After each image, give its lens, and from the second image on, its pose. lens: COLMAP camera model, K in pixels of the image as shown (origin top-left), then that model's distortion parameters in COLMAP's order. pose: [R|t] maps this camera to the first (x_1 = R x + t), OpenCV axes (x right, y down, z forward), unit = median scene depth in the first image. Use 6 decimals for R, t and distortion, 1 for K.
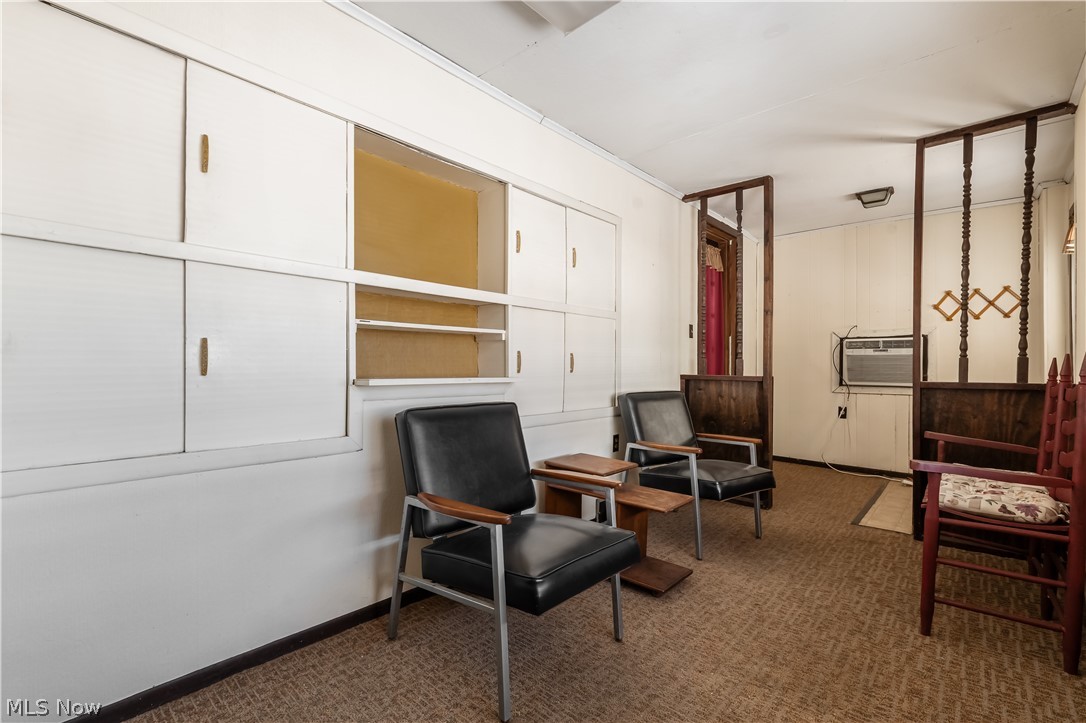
lens RADIAL K [[489.8, 0, 543.9], [0, 489.8, 355.9], [0, 0, 1]] dist [0.000144, -0.000211]
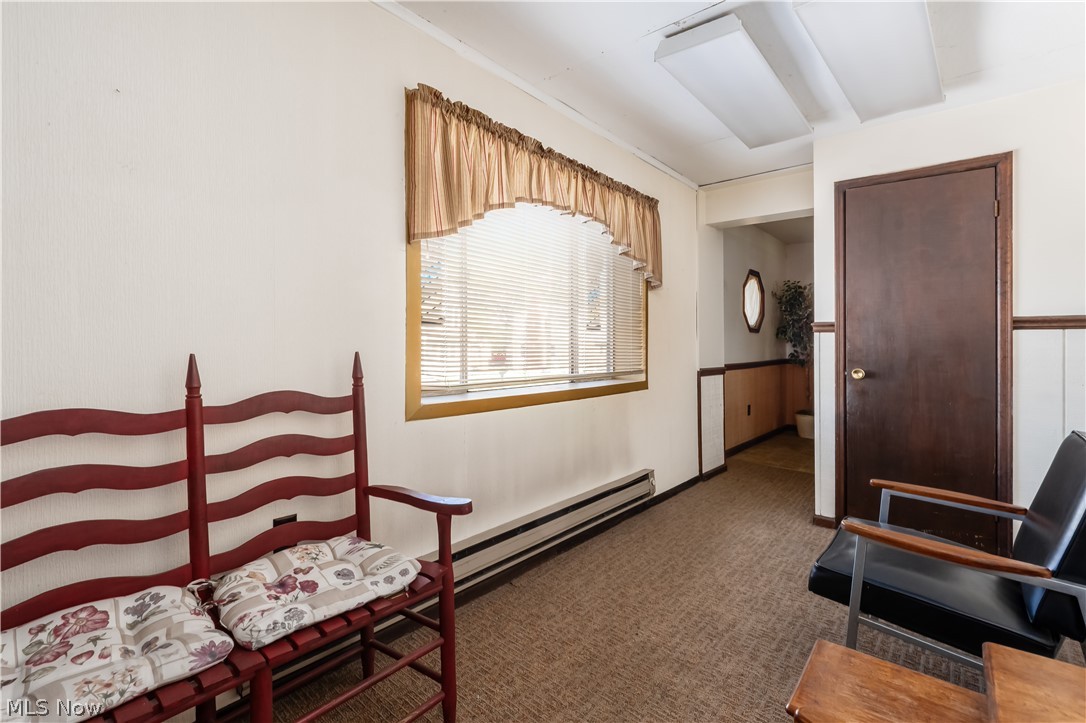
lens RADIAL K [[489.8, 0, 543.9], [0, 489.8, 355.9], [0, 0, 1]] dist [0.000144, -0.000211]
pose [[-0.999849, -0.014505, -0.009518, 0.376108], [-0.014526, 0.999892, 0.002154, -0.009688], [0.009486, 0.002292, -0.999952, 1.008770]]
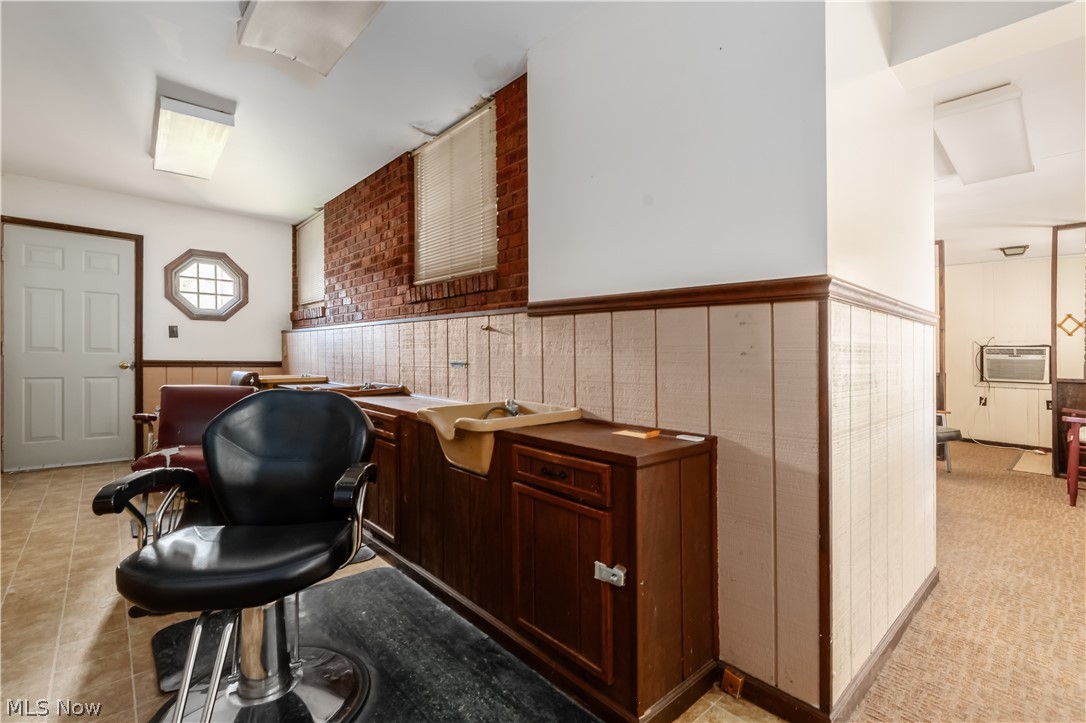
lens RADIAL K [[483.4, 0, 565.5], [0, 483.4, 335.2], [0, 0, 1]] dist [0.000380, 0.000065]
pose [[0.995494, 0.015719, -0.093514, -0.609202], [-0.018390, 0.999445, -0.027772, -0.012067], [0.093025, 0.029367, 0.995231, -0.644949]]
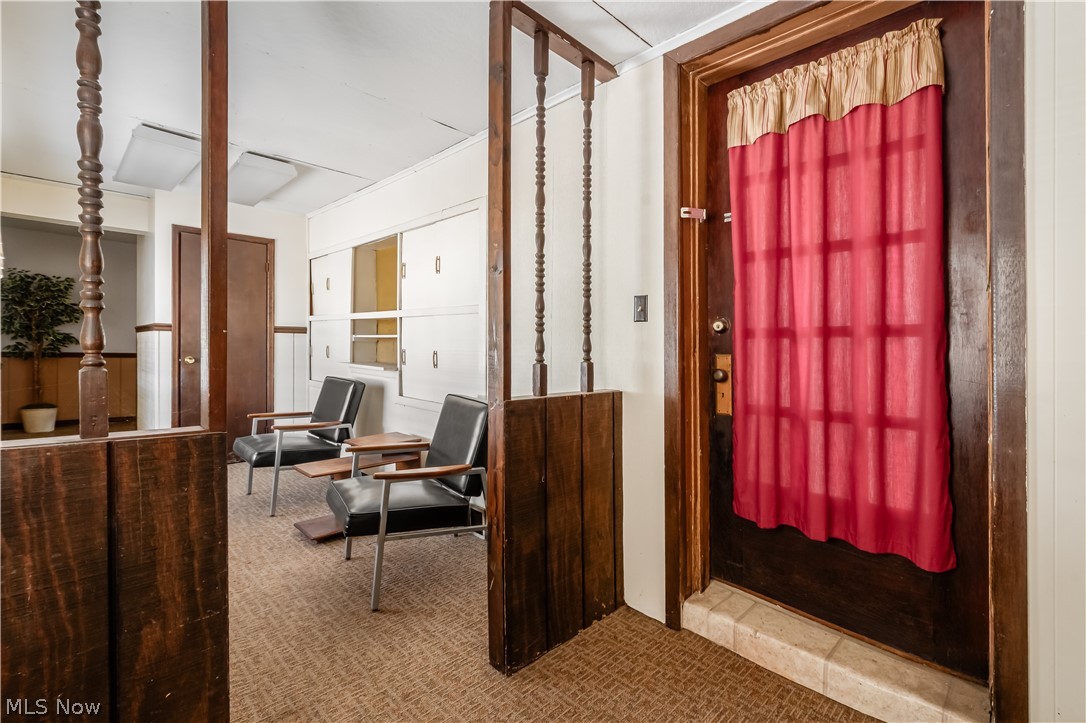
lens RADIAL K [[490.9, 0, 542.4], [0, 490.9, 342.6], [0, 0, 1]] dist [0.000023, -0.000060]
pose [[-0.071443, -0.005822, -0.997428, 1.015870], [0.007539, 0.999951, -0.006377, -0.014051], [0.997416, -0.007975, -0.071395, 1.154364]]
